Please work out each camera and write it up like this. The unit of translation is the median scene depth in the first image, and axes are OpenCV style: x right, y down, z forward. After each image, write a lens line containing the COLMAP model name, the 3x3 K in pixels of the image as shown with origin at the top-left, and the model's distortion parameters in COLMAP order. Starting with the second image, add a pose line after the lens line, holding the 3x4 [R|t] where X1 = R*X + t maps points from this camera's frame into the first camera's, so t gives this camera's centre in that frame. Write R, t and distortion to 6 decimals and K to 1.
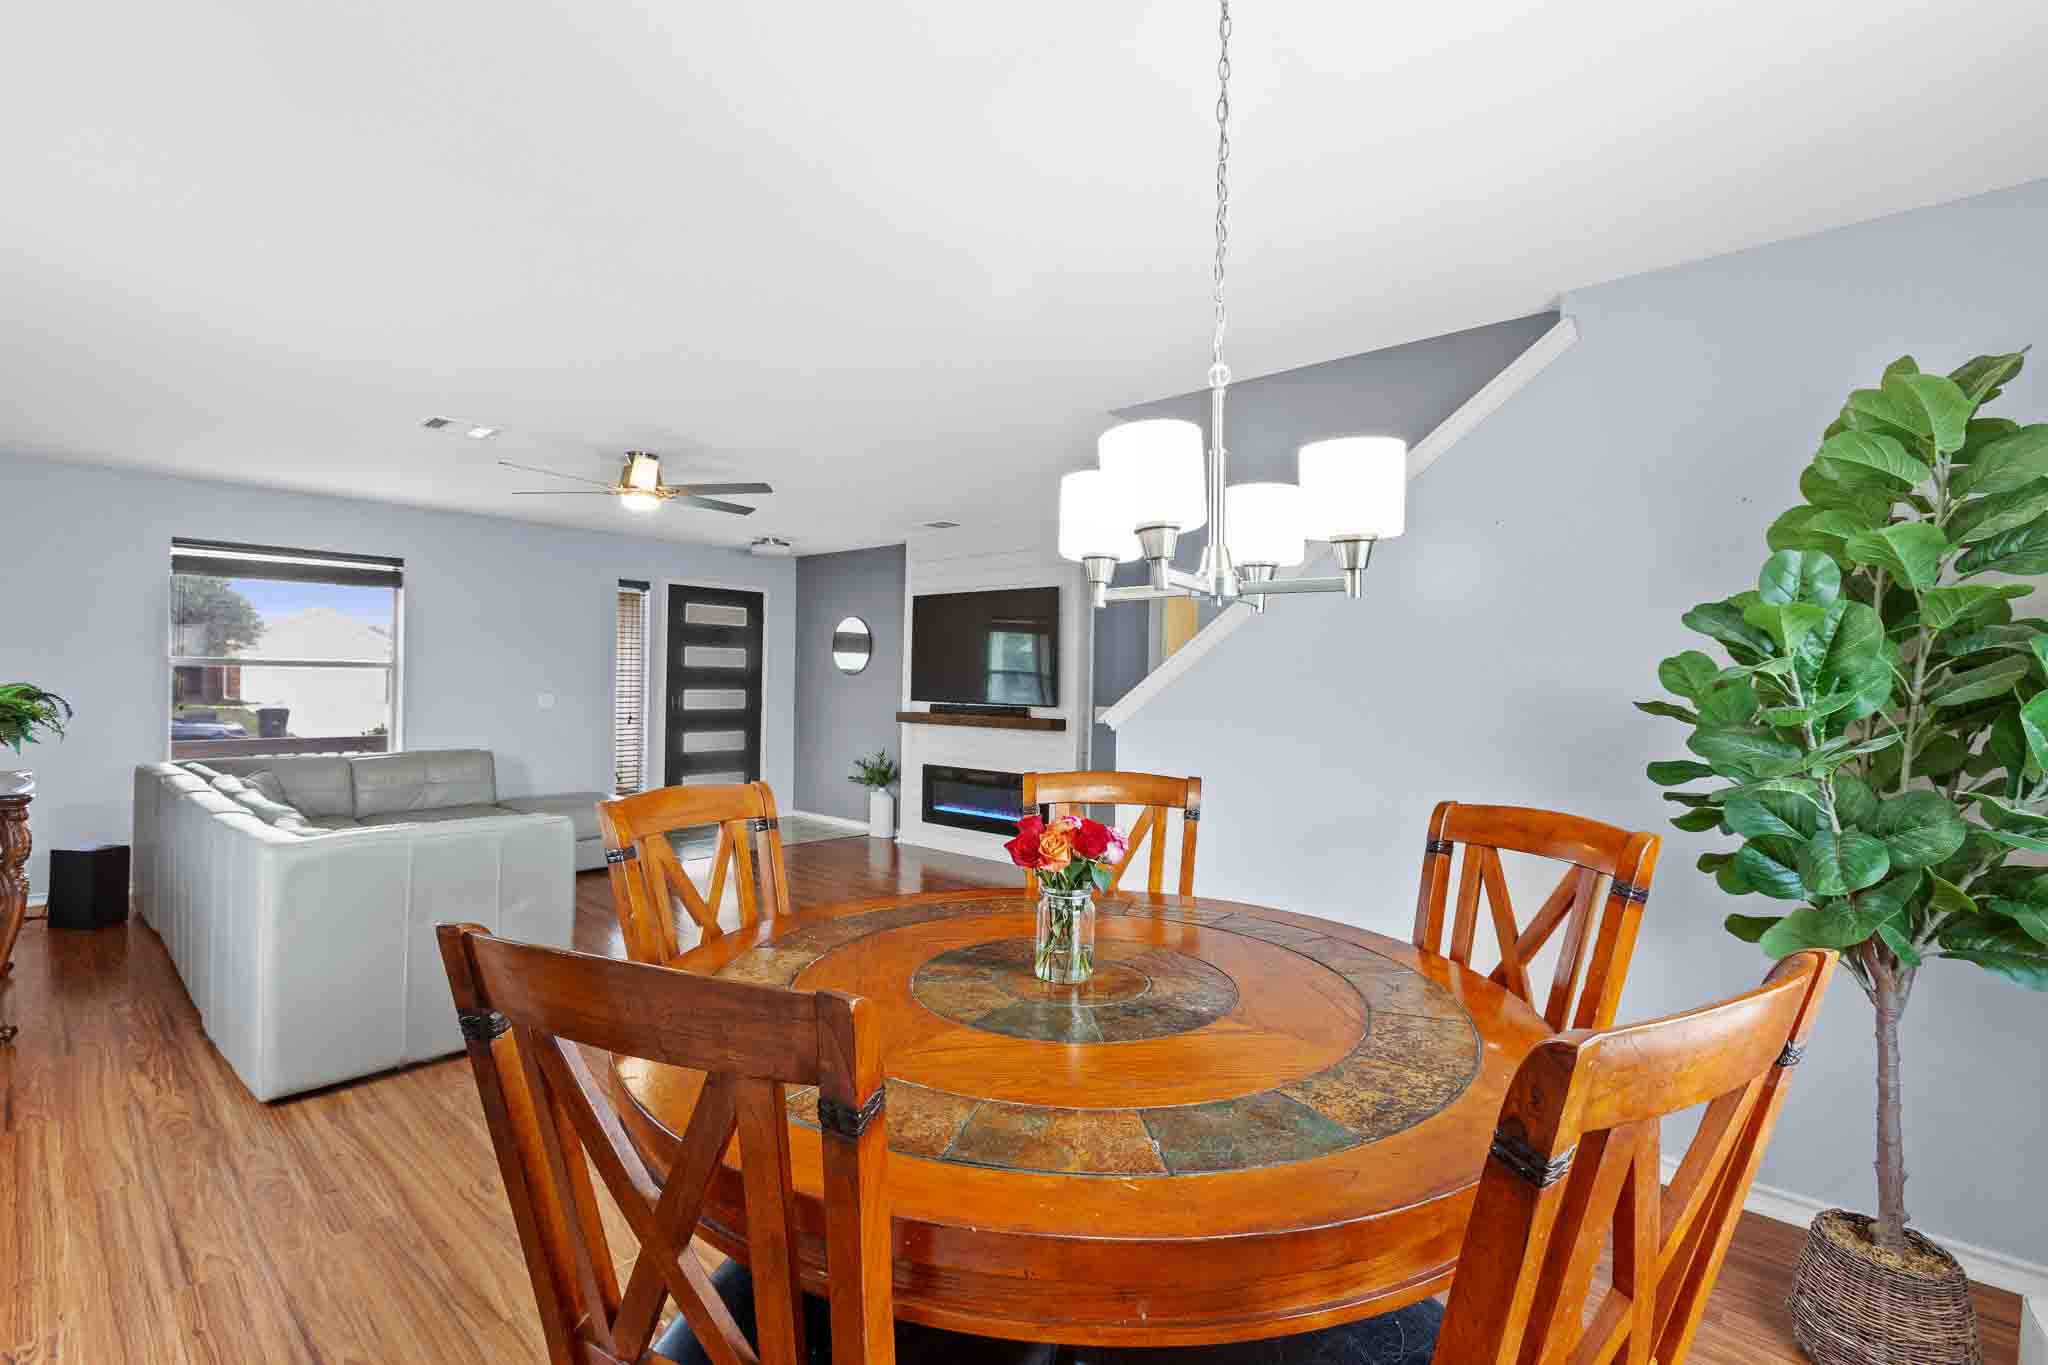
lens RADIAL K [[934.8, 0, 1024.0], [0, 934.8, 682.5], [0, 0, 1]] dist [0.017932, -0.000223]
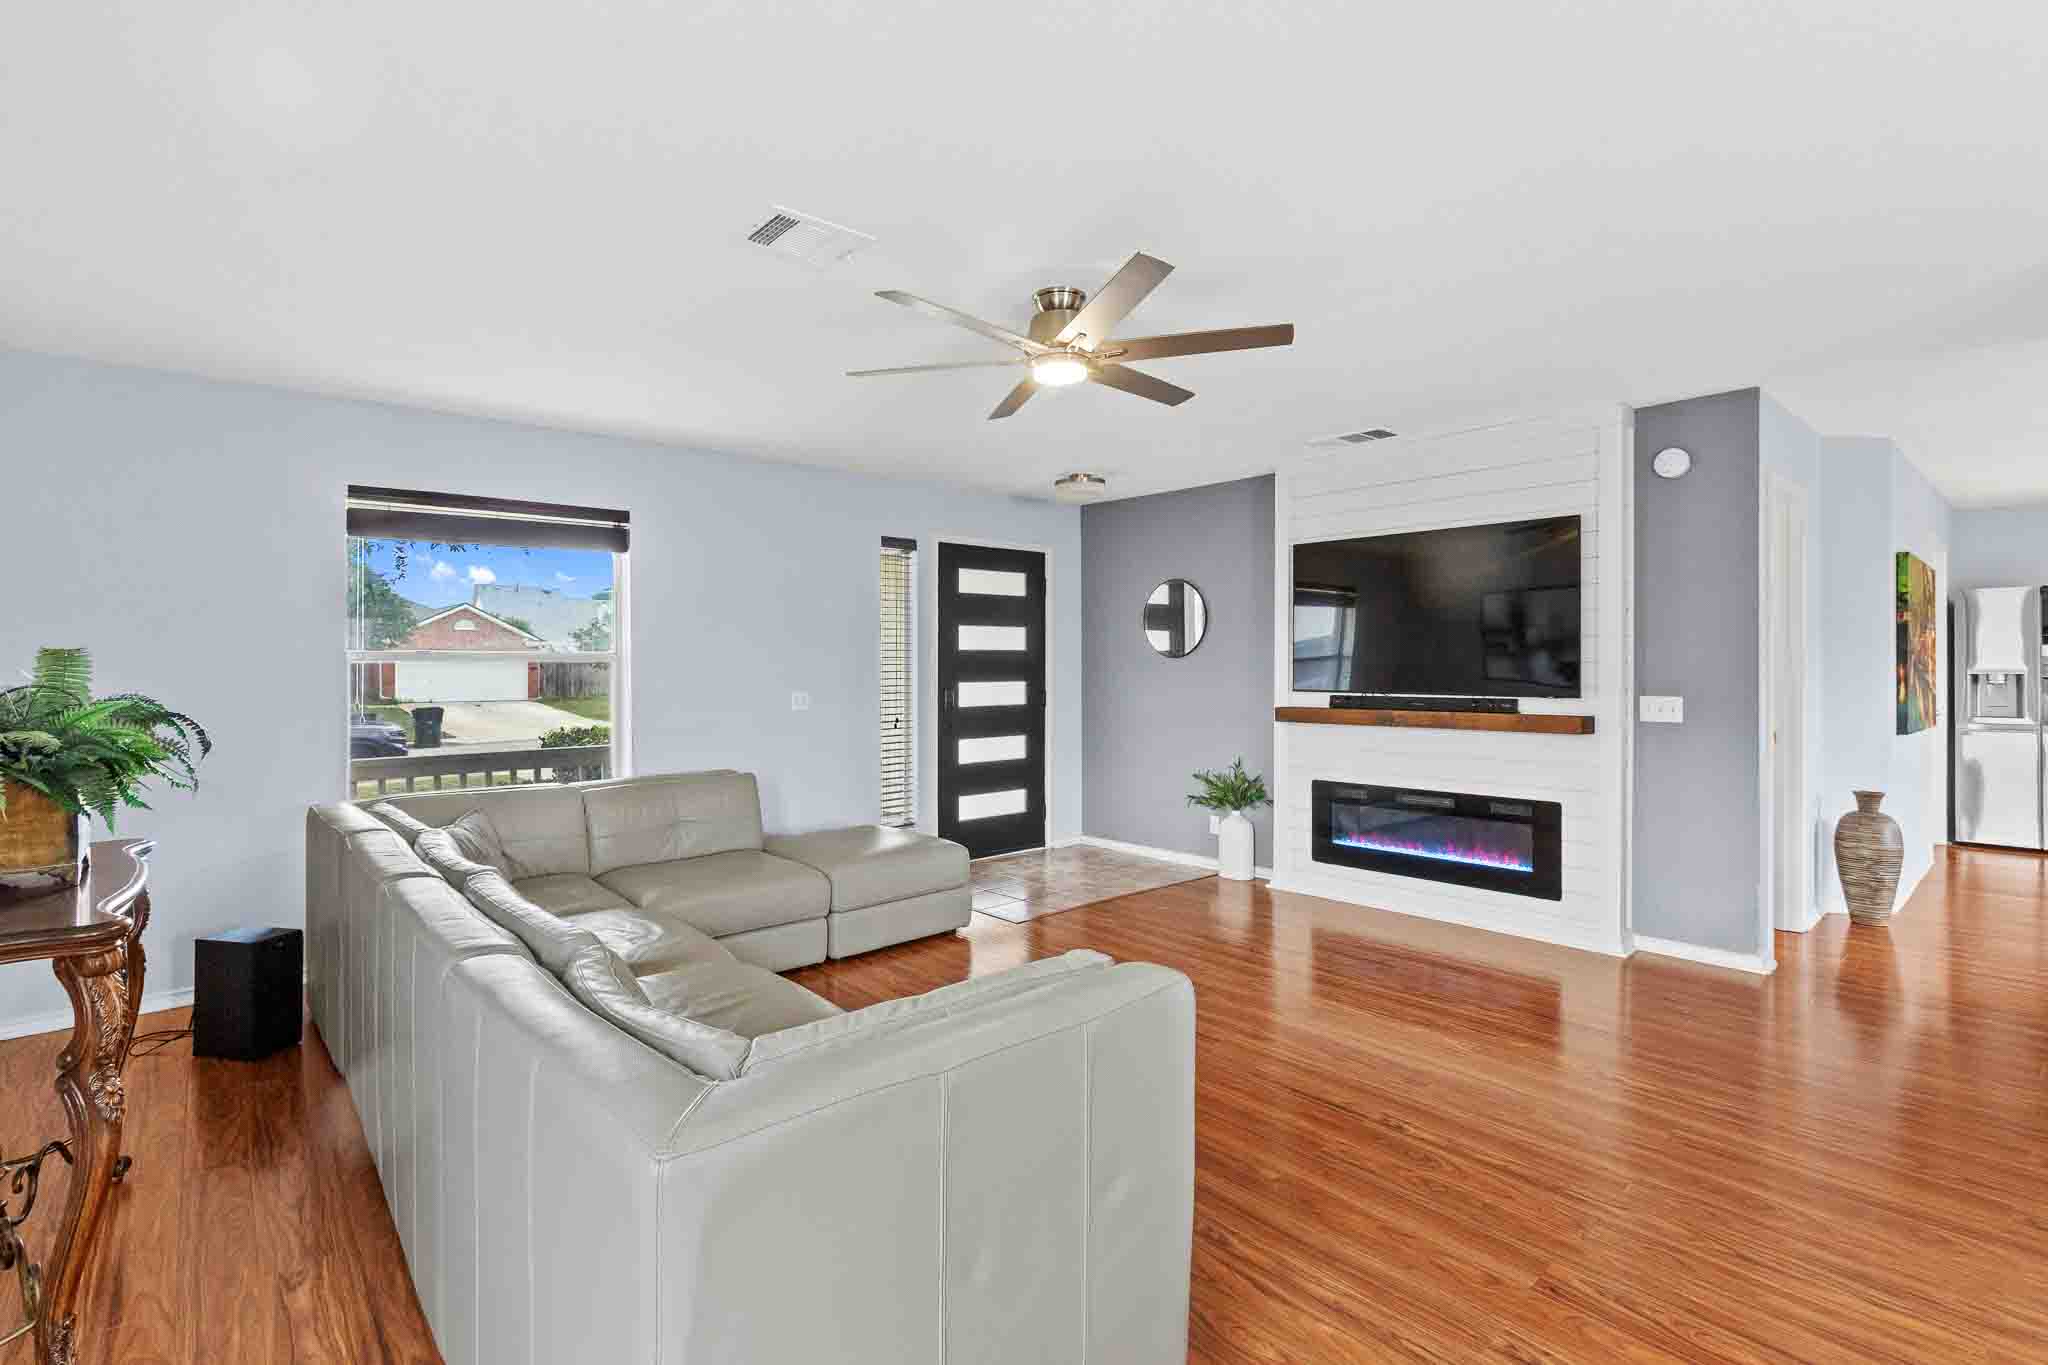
lens RADIAL K [[931.5, 0, 1028.9], [0, 931.5, 667.8], [0, 0, 1]] dist [-0.023303, 0.021000]
pose [[0.996166, -0.021211, -0.084874, -0.259142], [0.021310, 0.999773, 0.000257, -0.002750], [0.084849, -0.002065, 0.996392, 0.274163]]
